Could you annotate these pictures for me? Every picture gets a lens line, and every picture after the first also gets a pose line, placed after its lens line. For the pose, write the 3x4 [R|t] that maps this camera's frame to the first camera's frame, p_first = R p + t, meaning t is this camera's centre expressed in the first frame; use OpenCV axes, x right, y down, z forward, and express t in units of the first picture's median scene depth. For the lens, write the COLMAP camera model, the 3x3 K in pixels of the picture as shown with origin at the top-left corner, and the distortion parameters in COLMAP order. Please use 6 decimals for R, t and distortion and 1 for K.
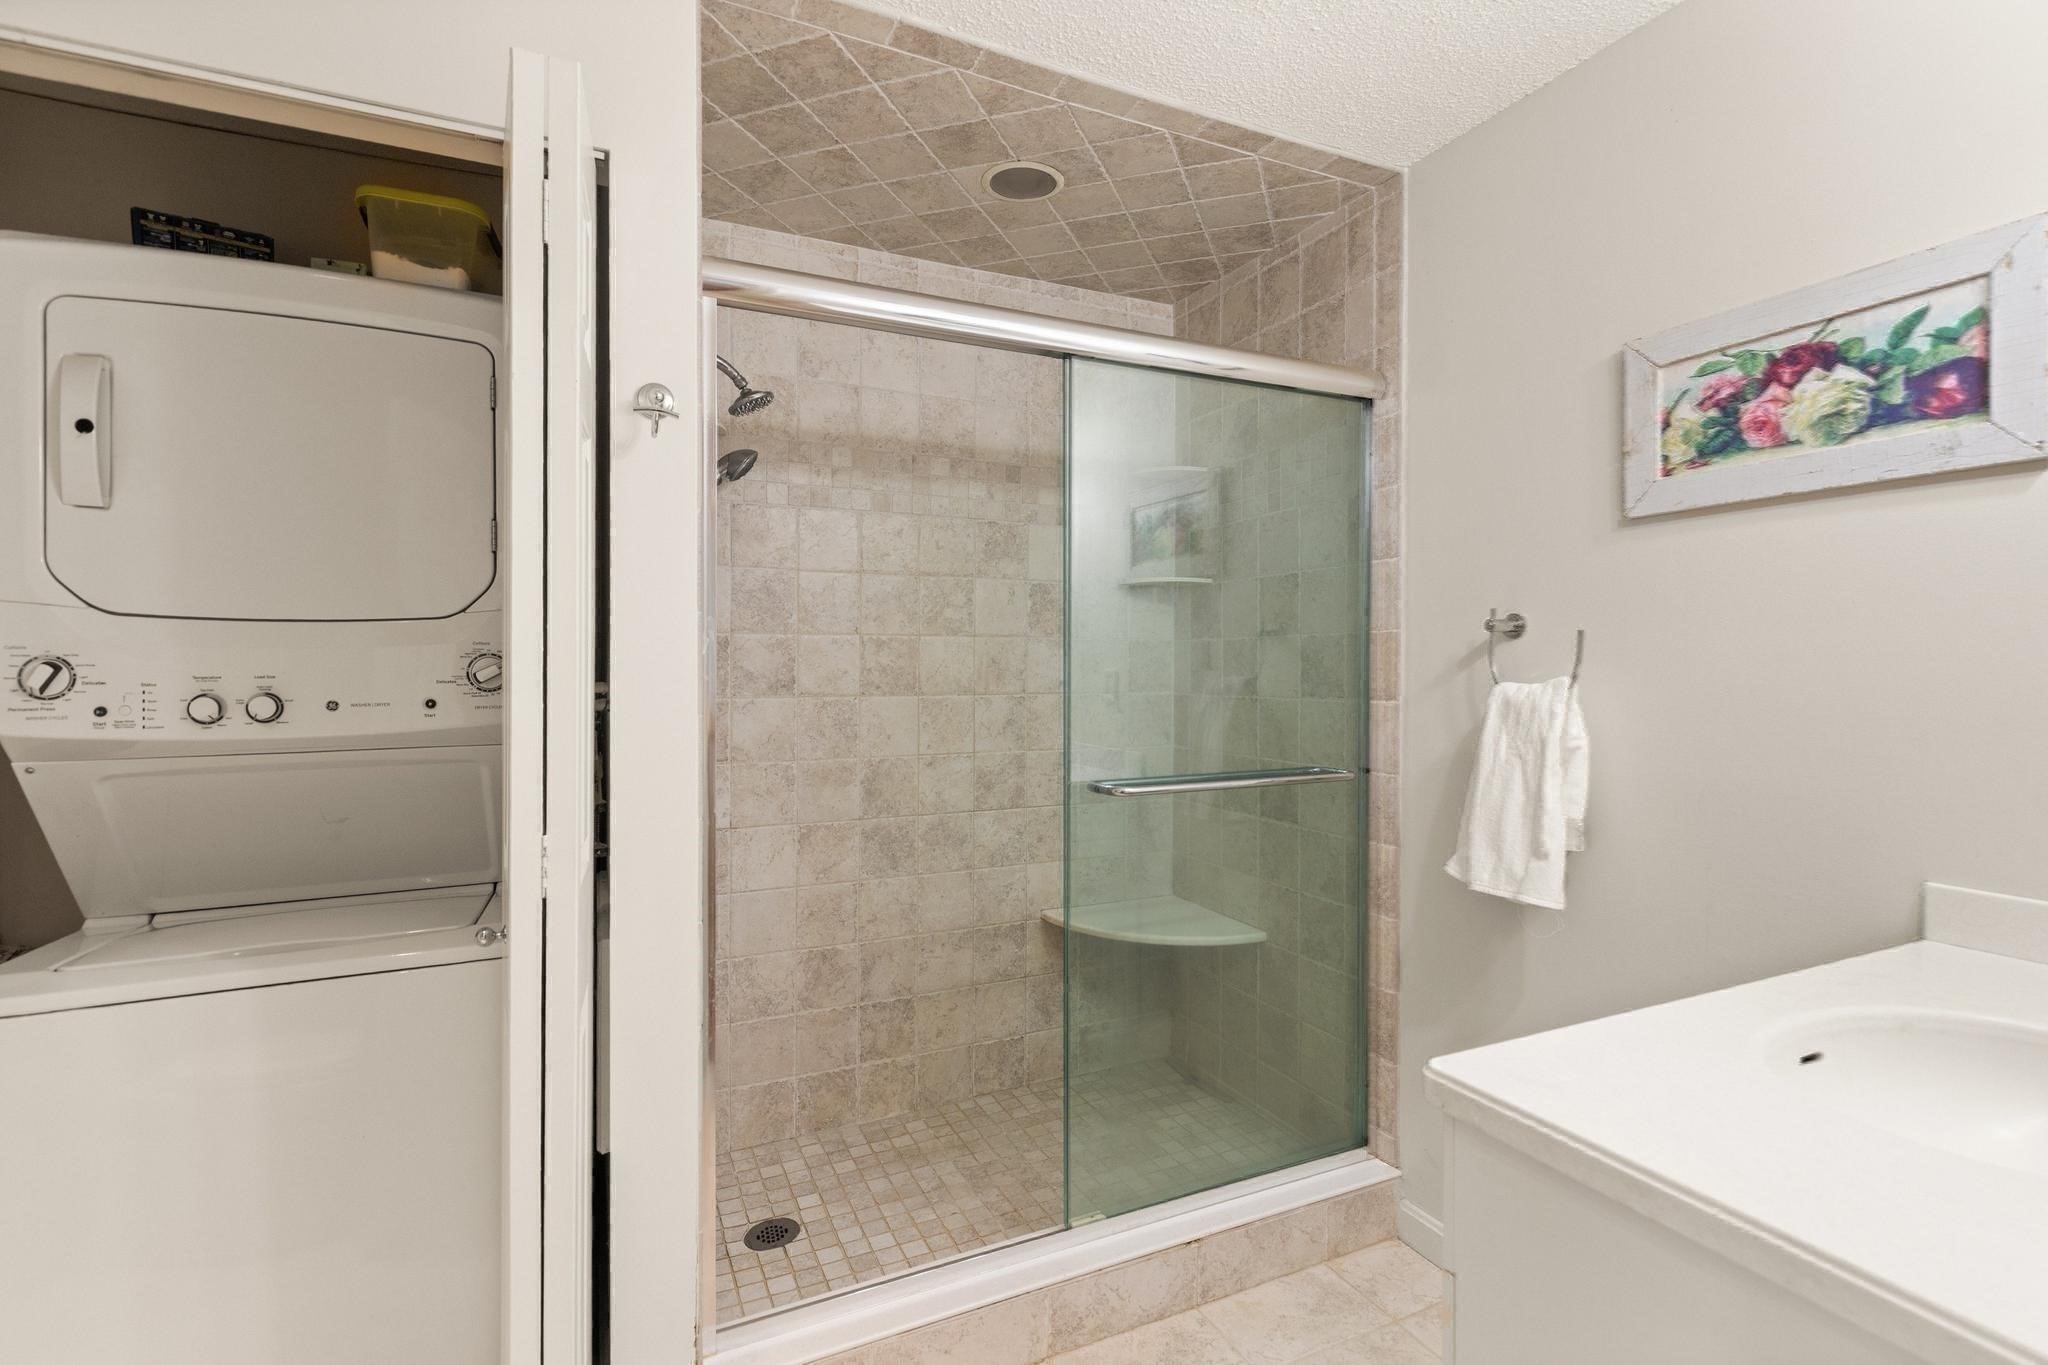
lens RADIAL K [[941.9, 0, 1023.4], [0, 941.9, 667.8], [0, 0, 1]] dist [0.003418, 0.000249]
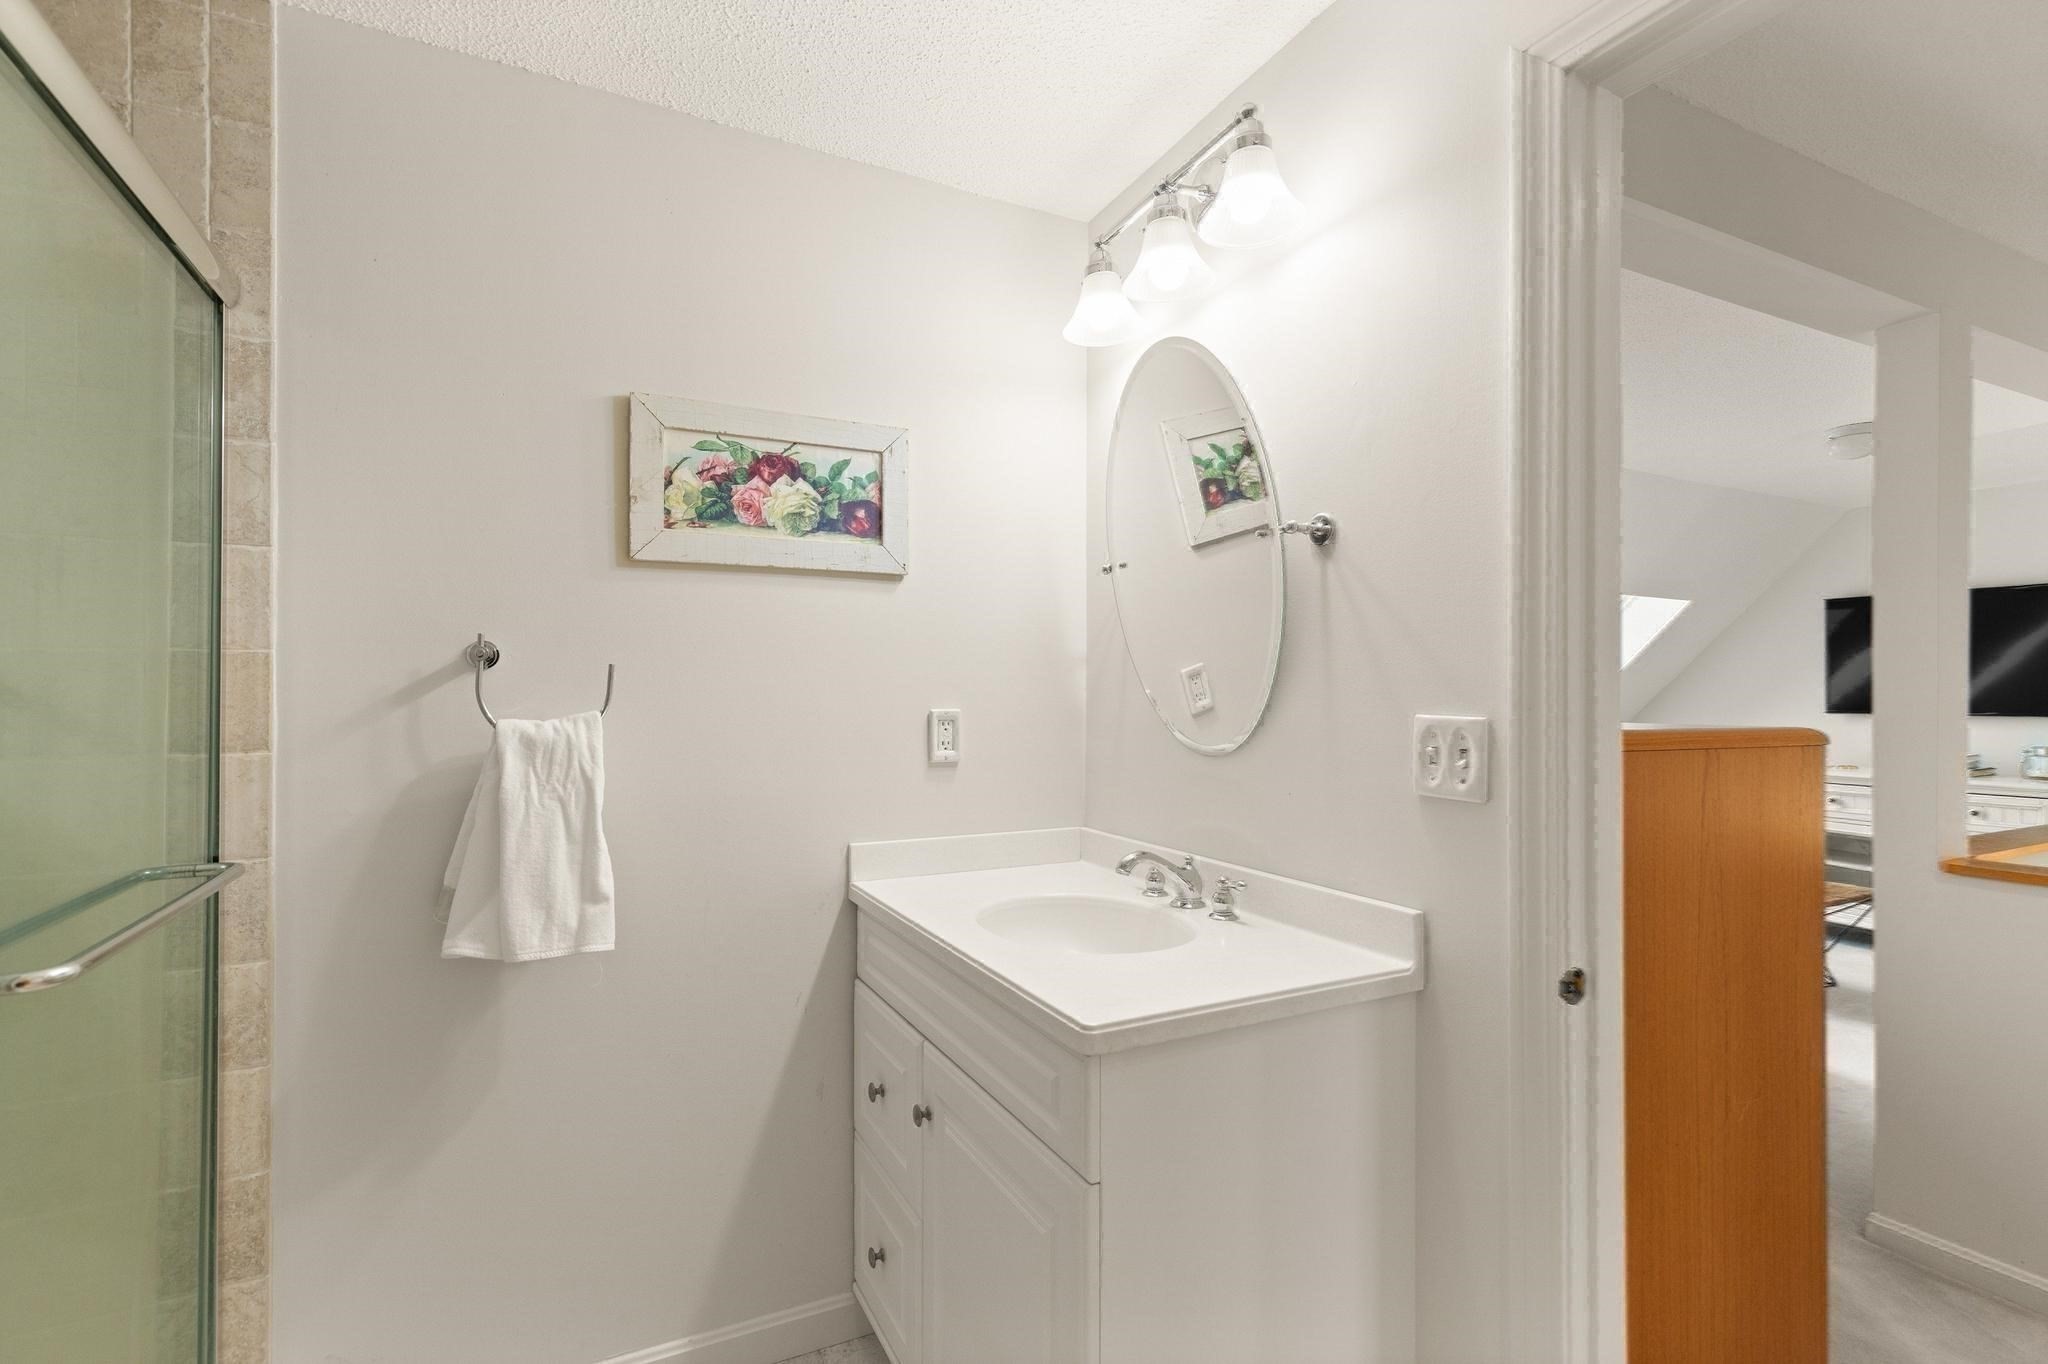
lens RADIAL K [[941.9, 0, 1020.8], [0, 941.9, 696.7], [0, 0, 1]] dist [0.003418, 0.000249]
pose [[-0.031161, 0.005455, 0.999500, -0.465658], [0.007218, 0.999960, -0.005233, 0.003145], [-0.999488, 0.007051, -0.031199, 0.671536]]
